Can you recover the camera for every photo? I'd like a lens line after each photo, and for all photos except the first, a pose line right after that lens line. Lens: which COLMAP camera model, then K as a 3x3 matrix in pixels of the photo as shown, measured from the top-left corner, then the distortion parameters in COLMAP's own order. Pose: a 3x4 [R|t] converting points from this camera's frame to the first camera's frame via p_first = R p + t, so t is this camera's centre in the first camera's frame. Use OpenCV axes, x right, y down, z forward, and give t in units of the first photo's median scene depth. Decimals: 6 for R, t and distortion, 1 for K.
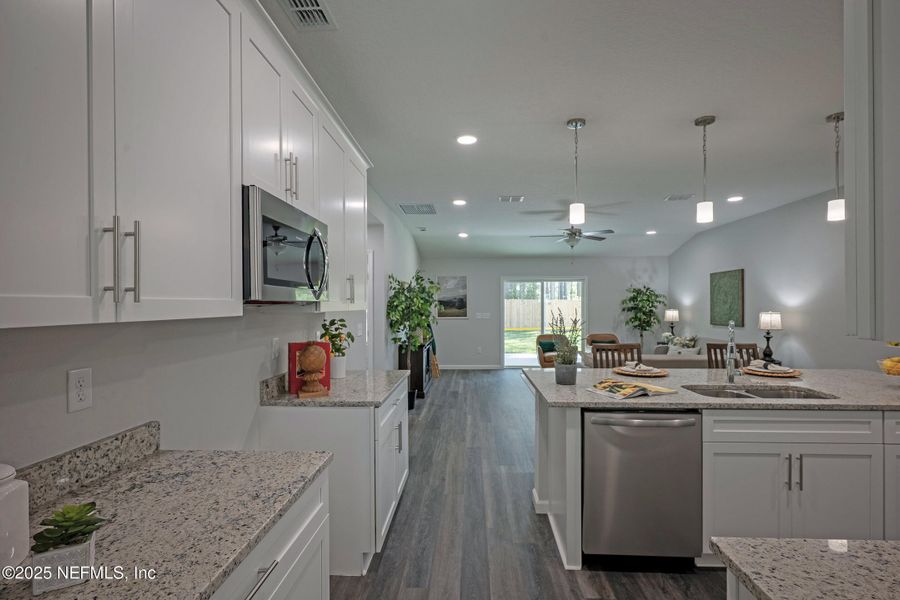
lens RADIAL K [[432.9, 0, 453.4], [0, 432.9, 304.1], [0, 0, 1]] dist [0.000628, 0.001856]
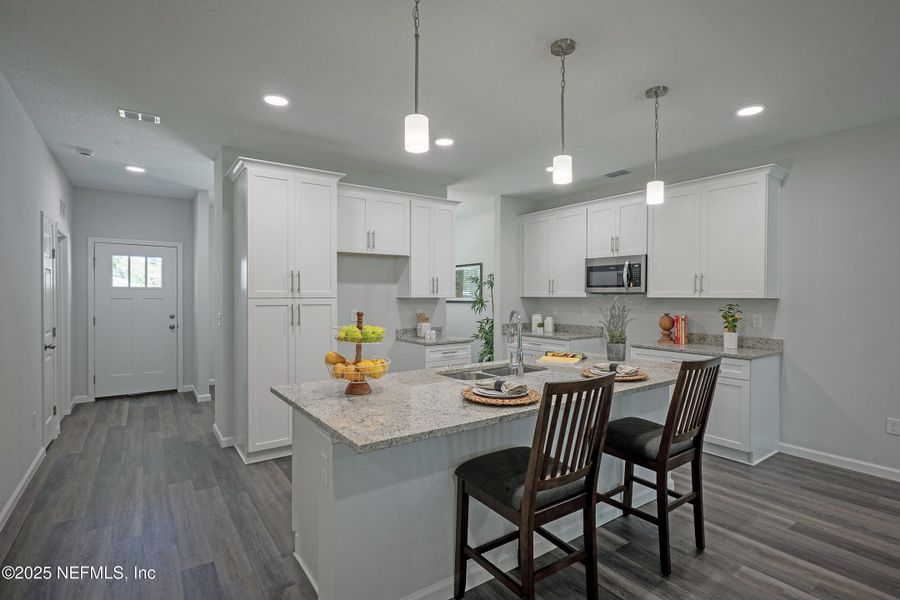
lens RADIAL K [[432.9, 0, 449.6], [0, 432.9, 300.3], [0, 0, 1]] dist [0.000628, 0.001856]
pose [[-0.788795, 0.007777, -0.614607, 0.490254], [0.000311, 0.999925, 0.012254, 0.001829], [0.614656, 0.009475, -0.788738, 0.603011]]
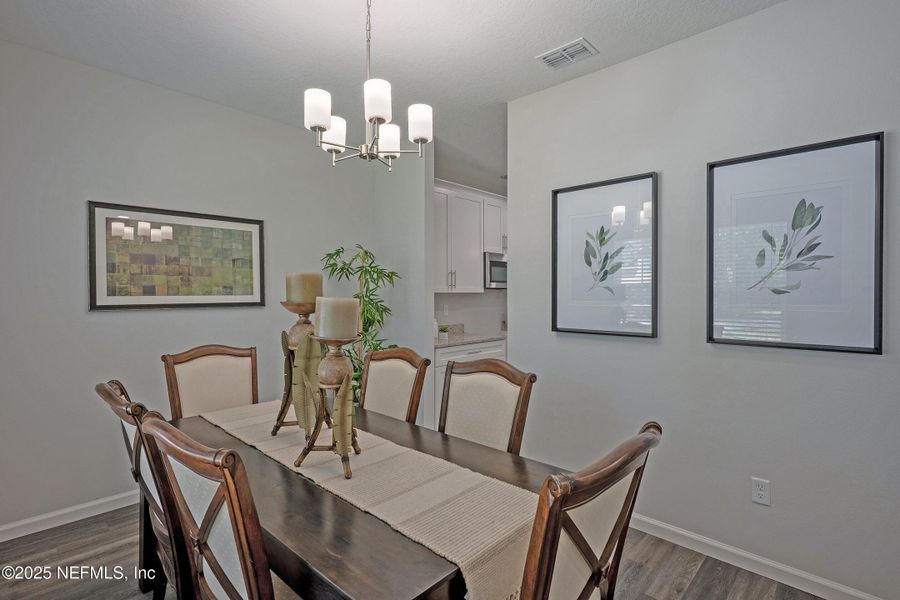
lens RADIAL K [[432.9, 0, 438.6], [0, 432.9, 294.1], [0, 0, 1]] dist [0.000628, 0.001856]
pose [[0.757411, 0.007268, -0.652898, 0.278350], [-0.003026, 0.999966, 0.007621, 0.003127], [0.652931, -0.003796, 0.757408, -0.337950]]
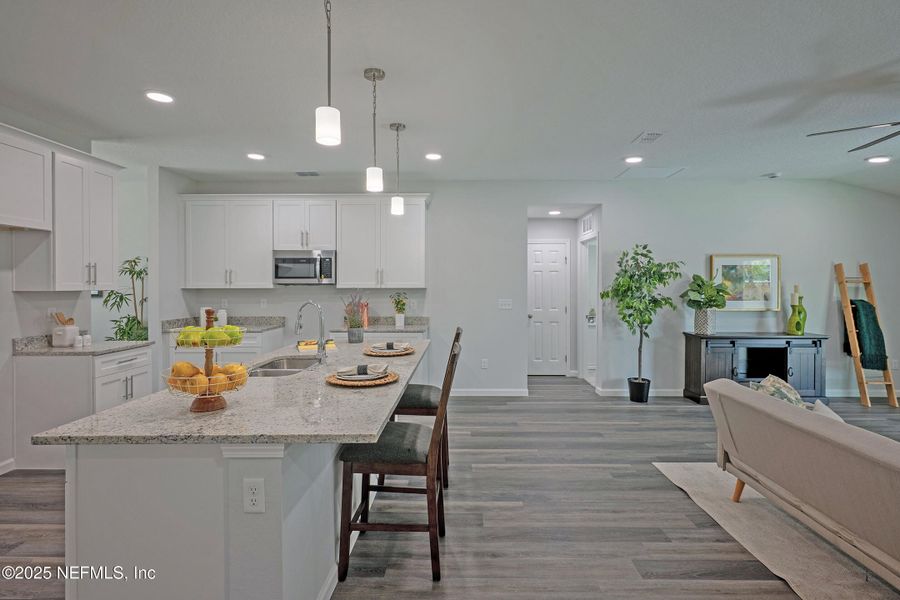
lens RADIAL K [[432.9, 0, 456.1], [0, 432.9, 287.8], [0, 0, 1]] dist [0.000628, 0.001856]
pose [[0.032736, 0.007525, -0.999436, 0.598701], [0.001483, 0.999970, 0.007578, 0.000238], [0.999463, -0.001730, 0.032724, 0.464433]]
